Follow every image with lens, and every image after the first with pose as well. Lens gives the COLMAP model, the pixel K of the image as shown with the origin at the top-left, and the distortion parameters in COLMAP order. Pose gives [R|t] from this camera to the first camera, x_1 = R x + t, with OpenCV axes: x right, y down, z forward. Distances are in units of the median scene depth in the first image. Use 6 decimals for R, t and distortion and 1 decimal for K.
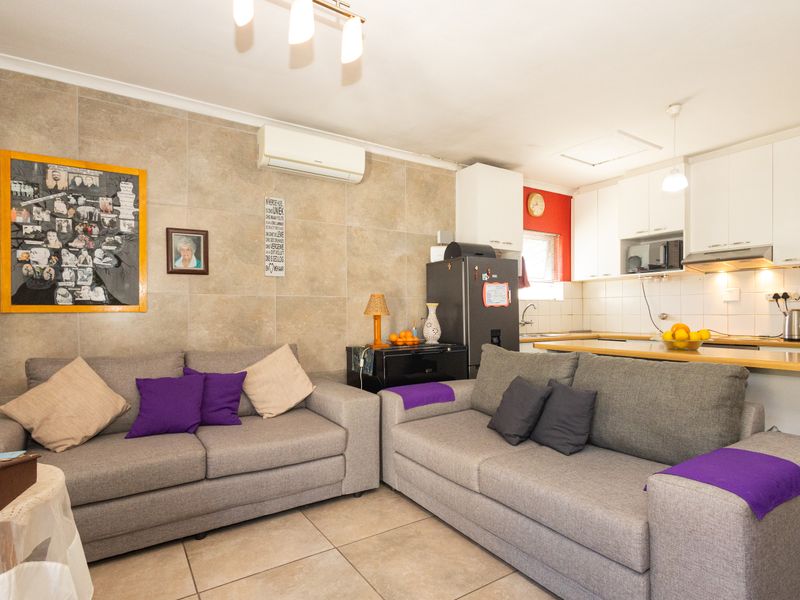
lens RADIAL K [[409.9, 0, 401.2], [0, 409.9, 298.7], [0, 0, 1]] dist [0.000569, 0.000209]
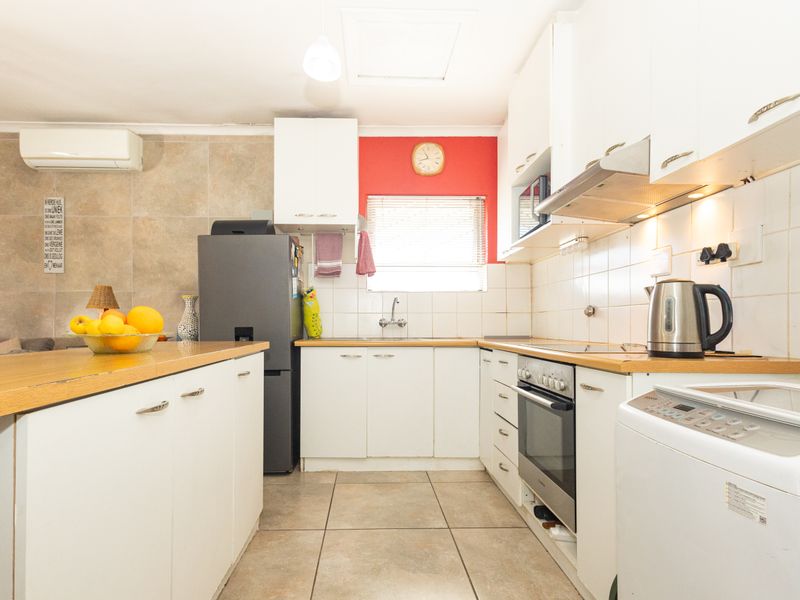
lens RADIAL K [[409.9, 0, 399.9], [0, 409.9, 306.5], [0, 0, 1]] dist [0.000569, 0.000209]
pose [[0.869060, -0.014711, -0.494488, 0.885603], [0.015234, 0.999880, -0.002972, 0.042959], [0.494472, -0.004951, 0.869179, 0.484853]]
